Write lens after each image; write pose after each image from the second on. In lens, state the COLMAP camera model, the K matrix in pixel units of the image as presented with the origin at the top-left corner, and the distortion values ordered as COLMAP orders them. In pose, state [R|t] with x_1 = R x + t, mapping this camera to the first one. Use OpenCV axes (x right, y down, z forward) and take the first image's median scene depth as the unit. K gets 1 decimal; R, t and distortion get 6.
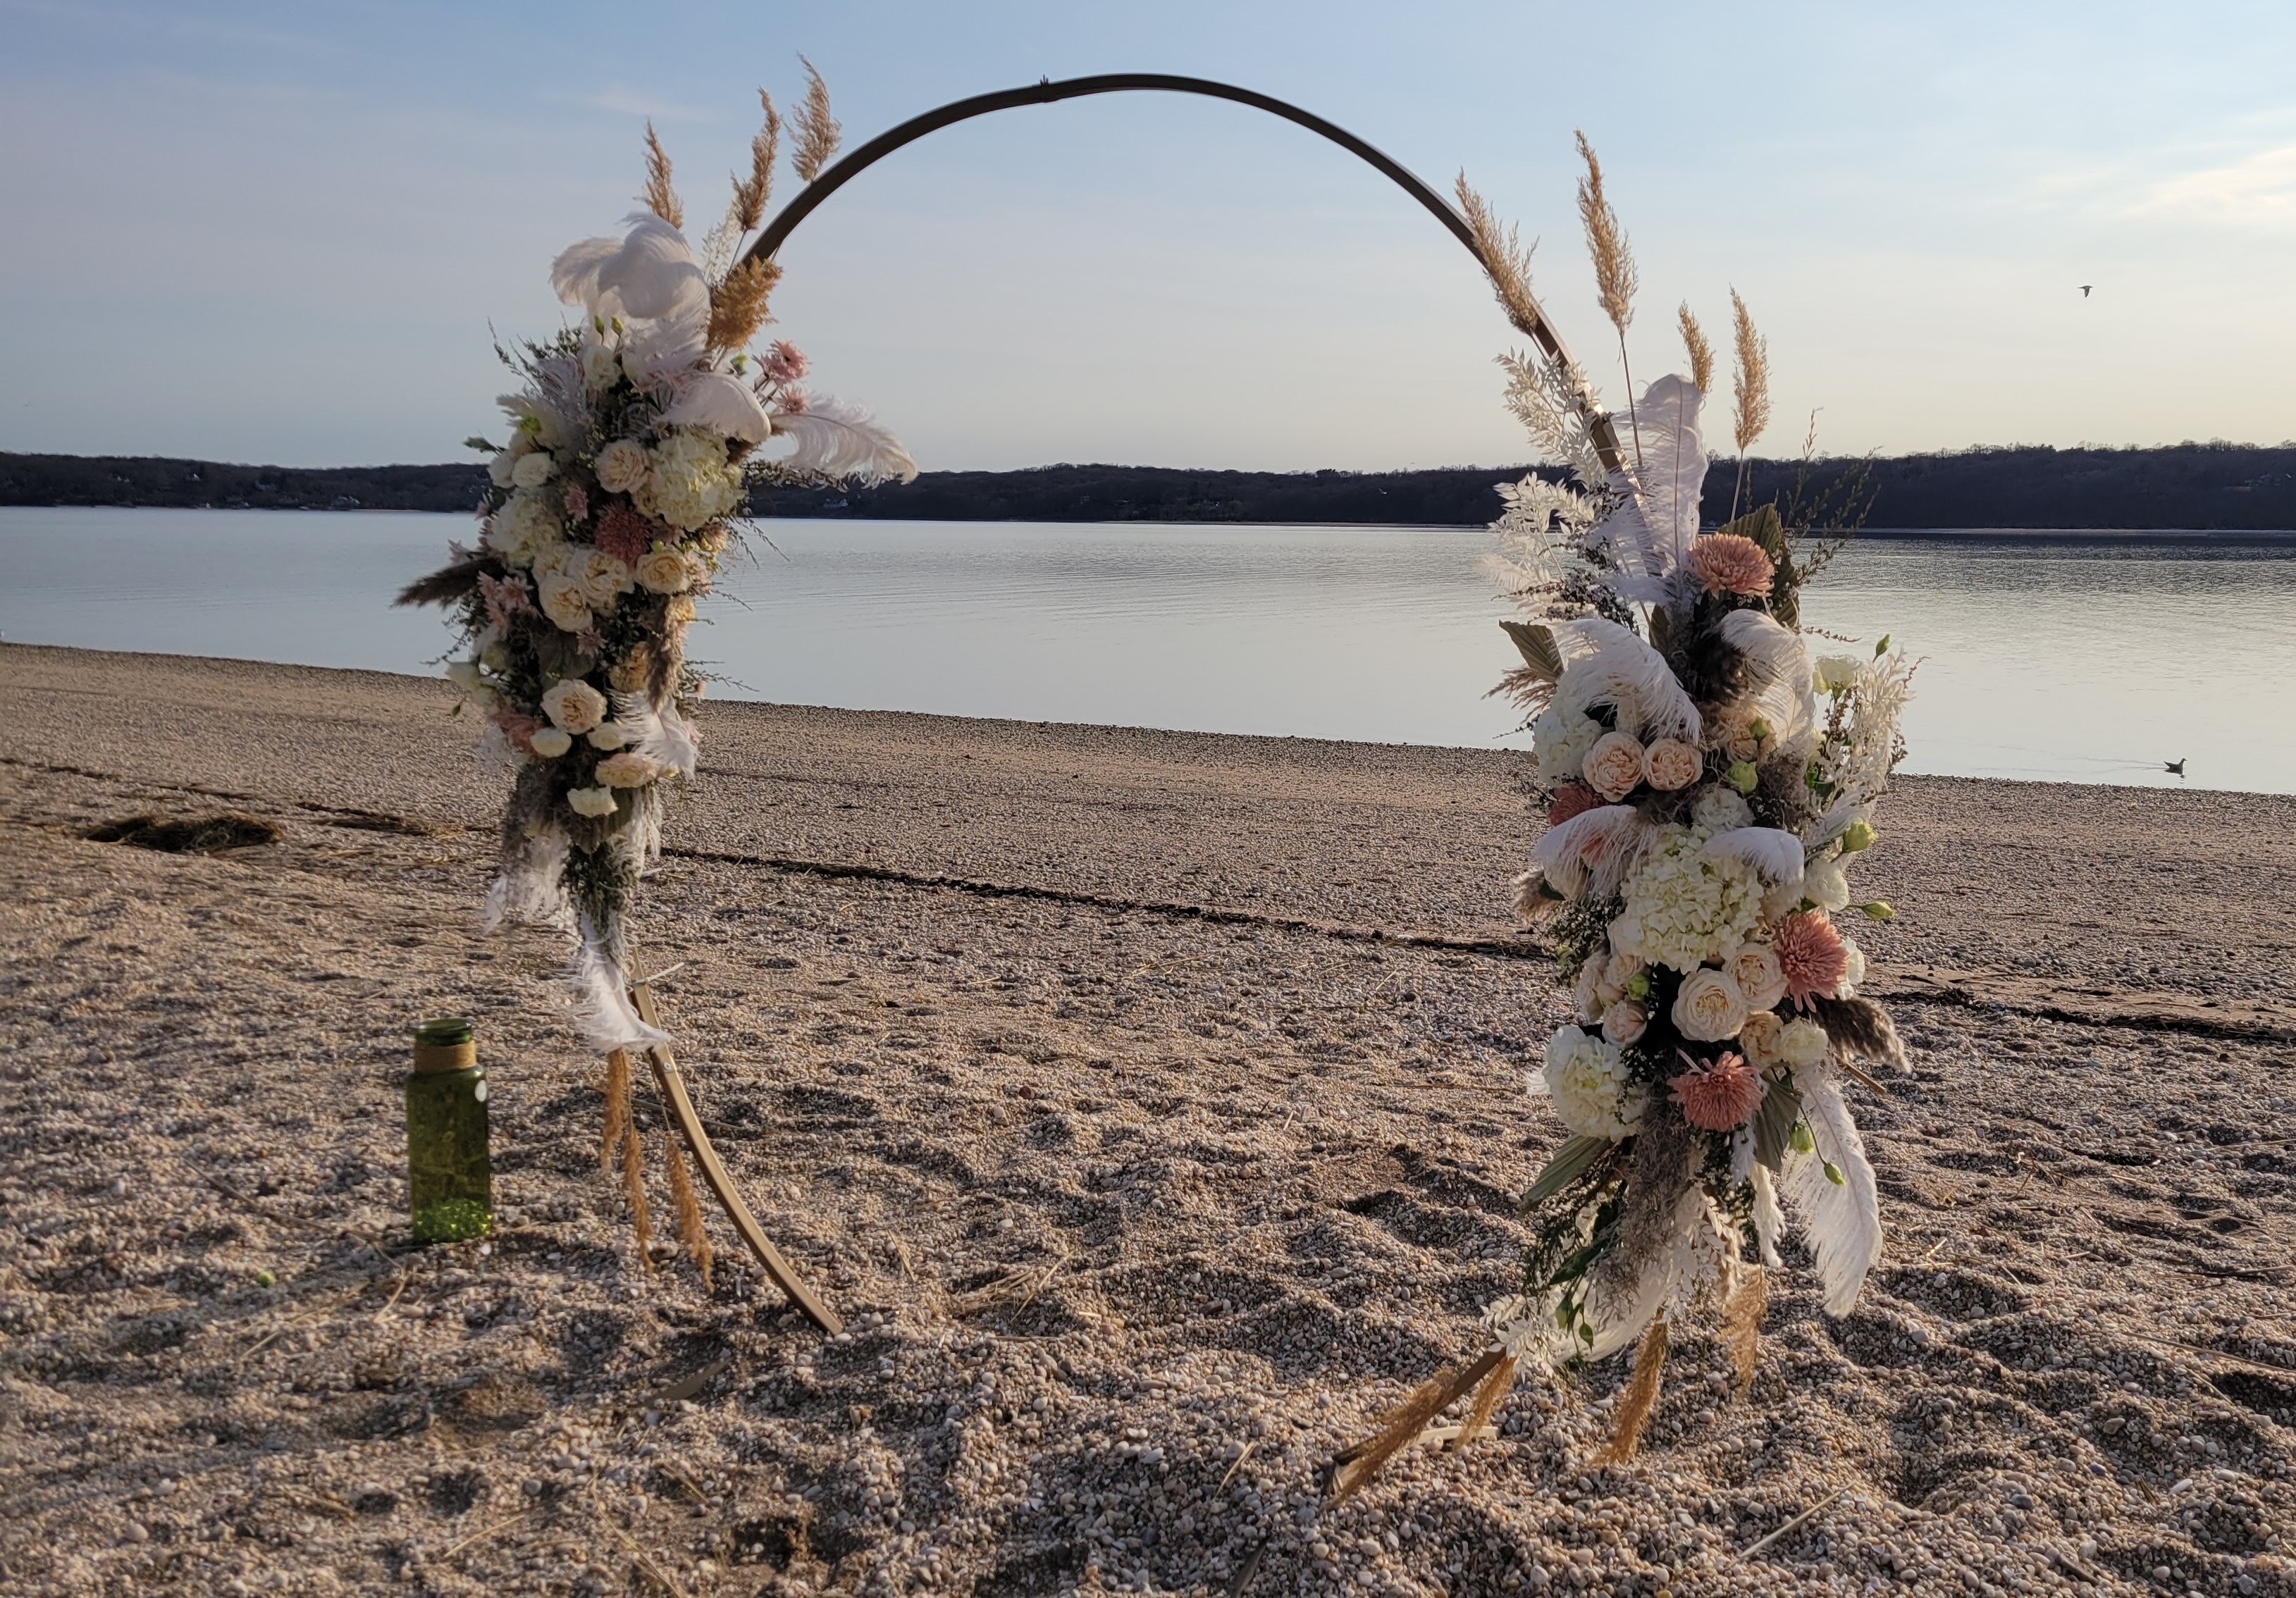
lens RADIAL K [[3154.4, 0, 1148.0], [0, 3154.4, 799.0], [0, 0, 1]] dist [0.034870, 0.058182]
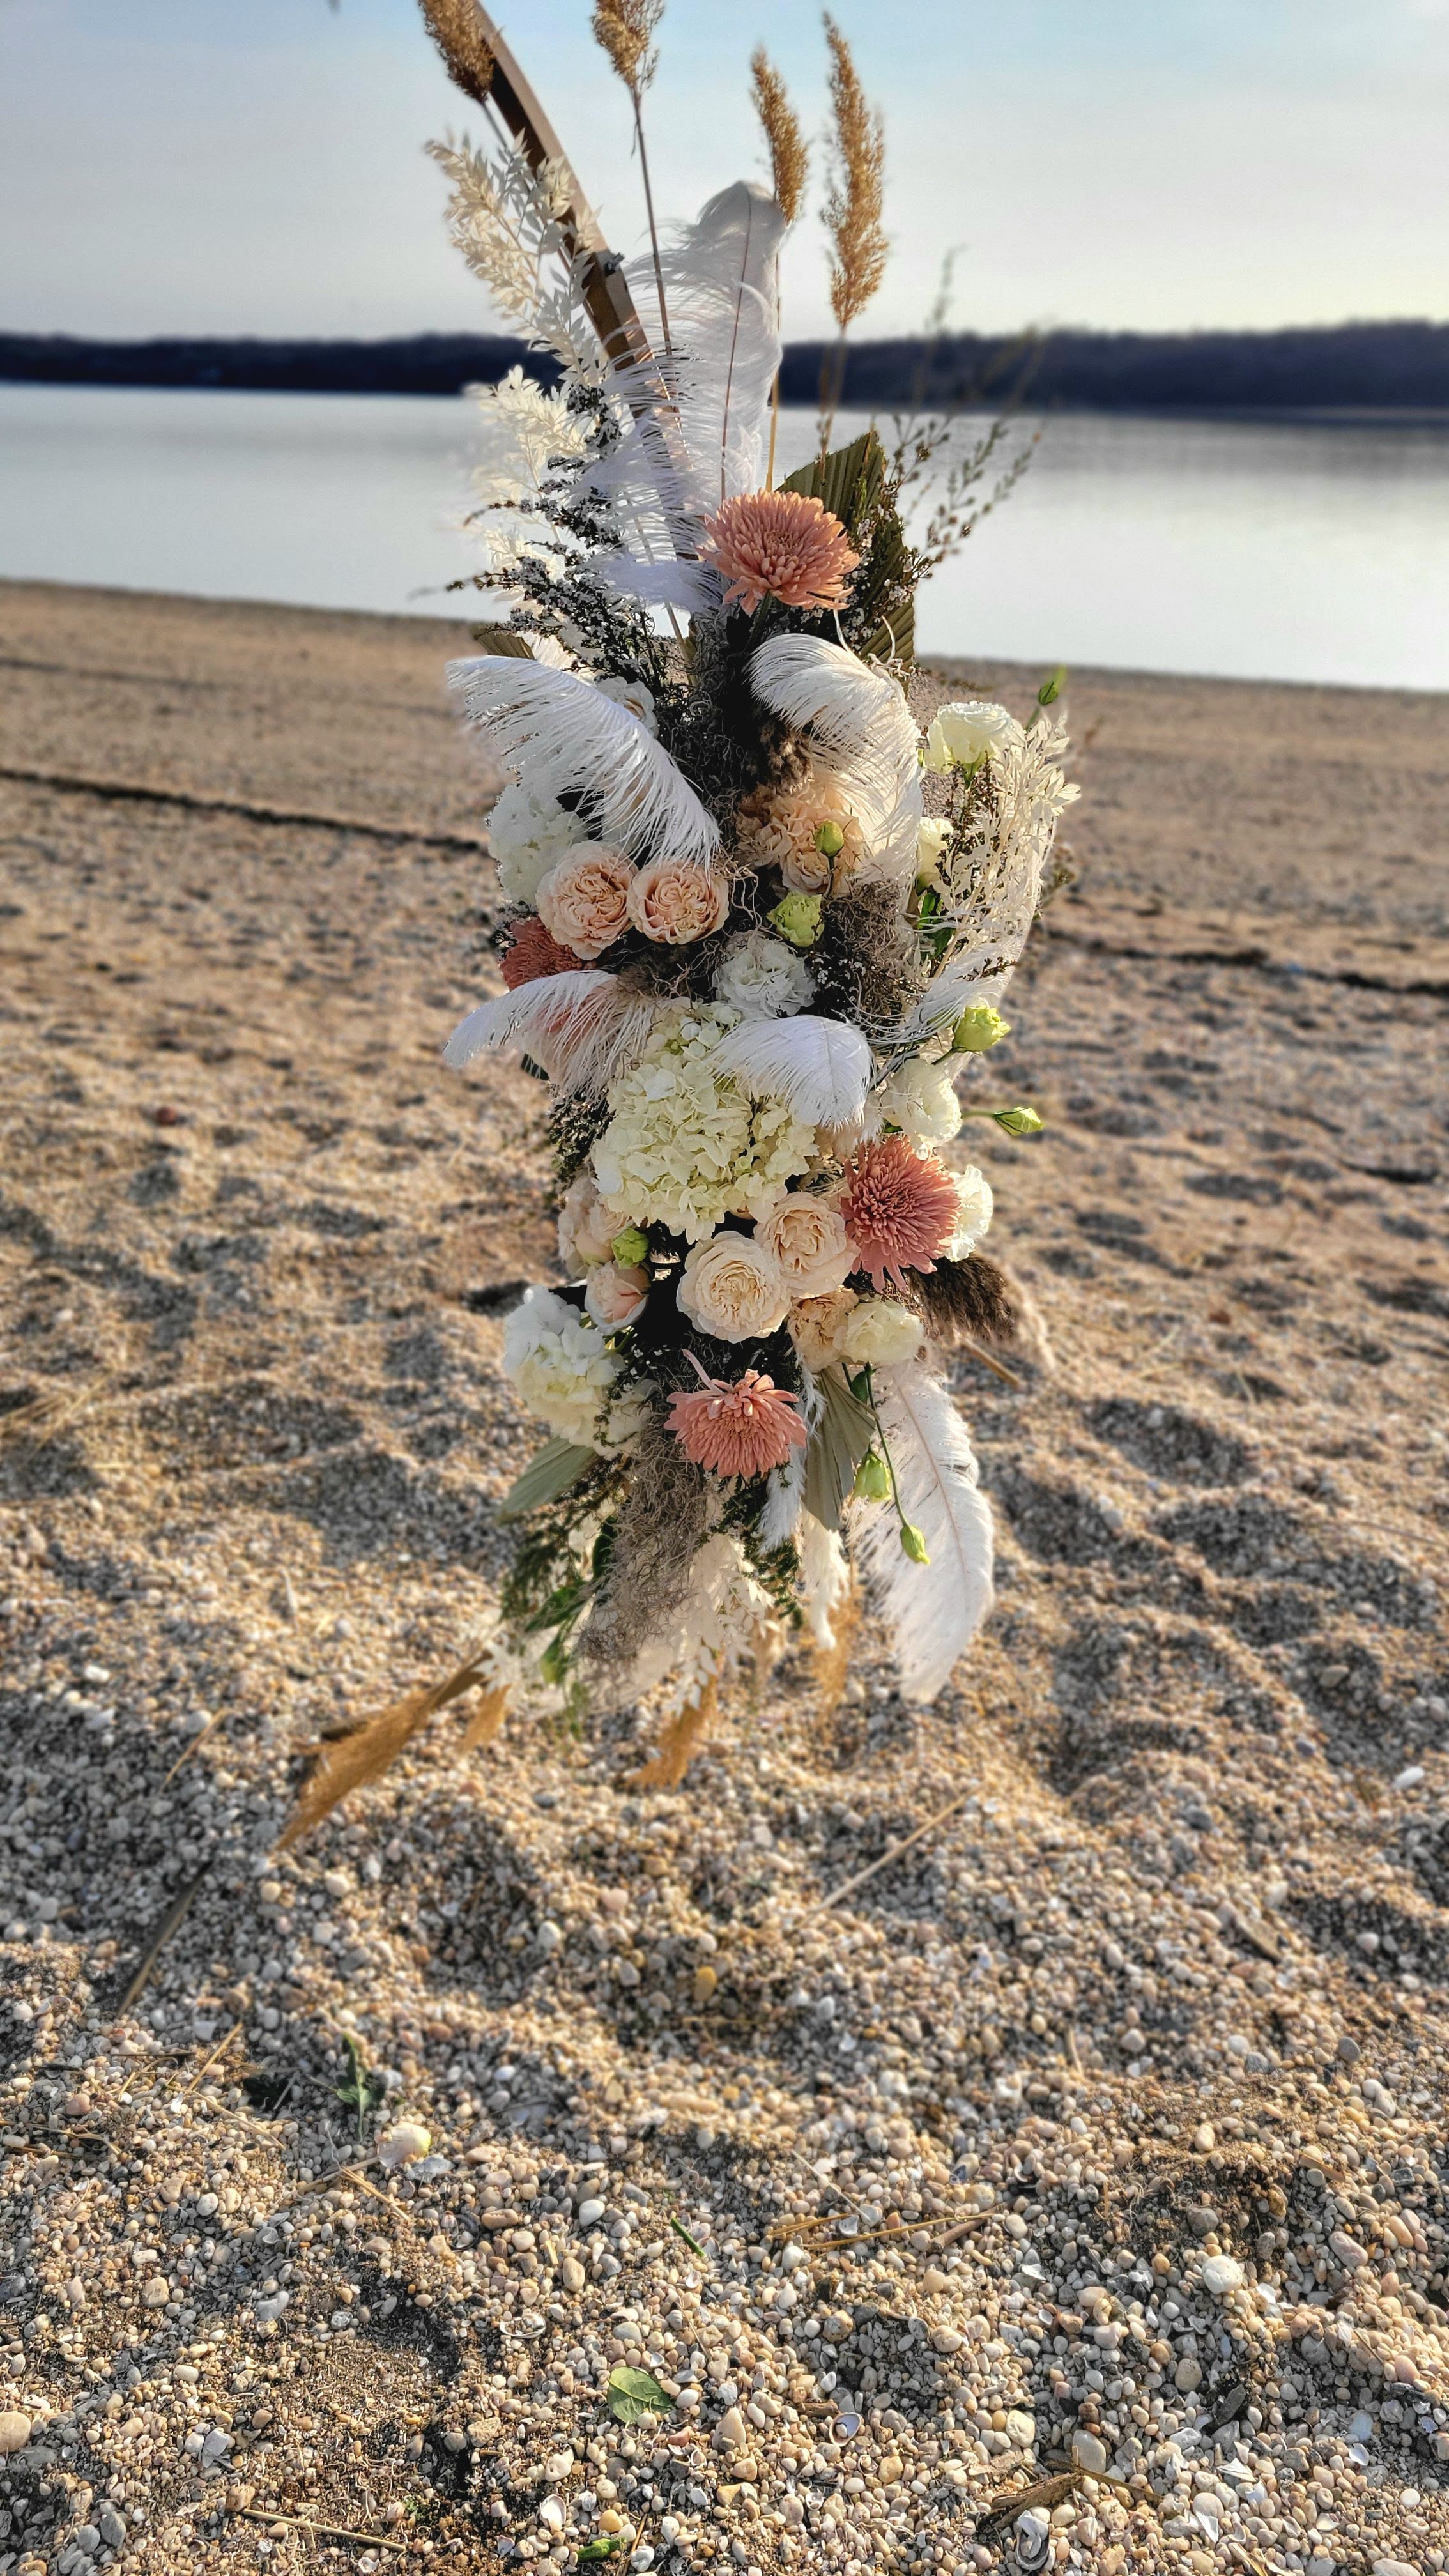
lens RADIAL K [[2169.5, 0, 724.5], [0, 2169.5, 1288.0], [0, 0, 1]] dist [0.045555, 0.000048]
pose [[0.999826, 0.014284, -0.011967, 0.164159], [-0.010013, 0.953436, 0.301428, -0.059534], [0.015716, -0.301256, 0.953414, 0.529274]]
